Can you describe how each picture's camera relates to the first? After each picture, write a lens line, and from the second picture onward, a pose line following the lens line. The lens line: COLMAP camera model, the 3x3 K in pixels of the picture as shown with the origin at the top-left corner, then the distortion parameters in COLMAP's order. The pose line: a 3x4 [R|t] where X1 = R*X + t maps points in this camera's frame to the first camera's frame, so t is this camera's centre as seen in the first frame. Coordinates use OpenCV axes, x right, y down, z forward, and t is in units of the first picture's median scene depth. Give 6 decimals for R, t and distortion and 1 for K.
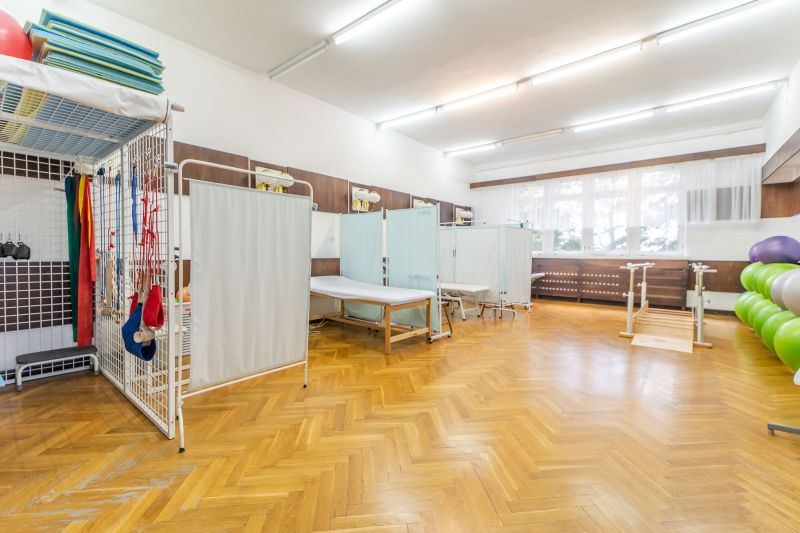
lens RADIAL K [[353.1, 0, 403.8], [0, 353.1, 257.4], [0, 0, 1]] dist [0.000737, 0.000142]
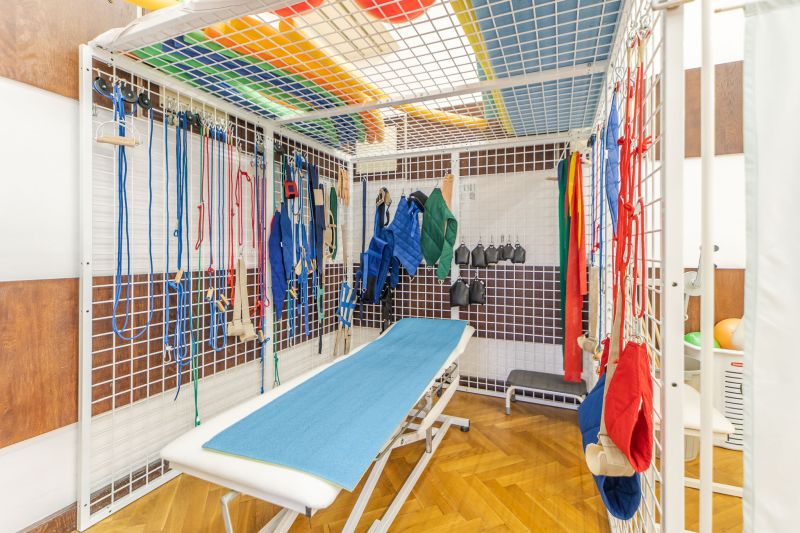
lens RADIAL K [[353.1, 0, 403.8], [0, 353.1, 257.4], [0, 0, 1]] dist [0.000737, 0.000142]
pose [[0.274104, -0.001390, -0.961699, -0.282831], [-0.012450, 0.999910, -0.004994, -0.000606], [0.961620, 0.013342, 0.274062, 0.451271]]
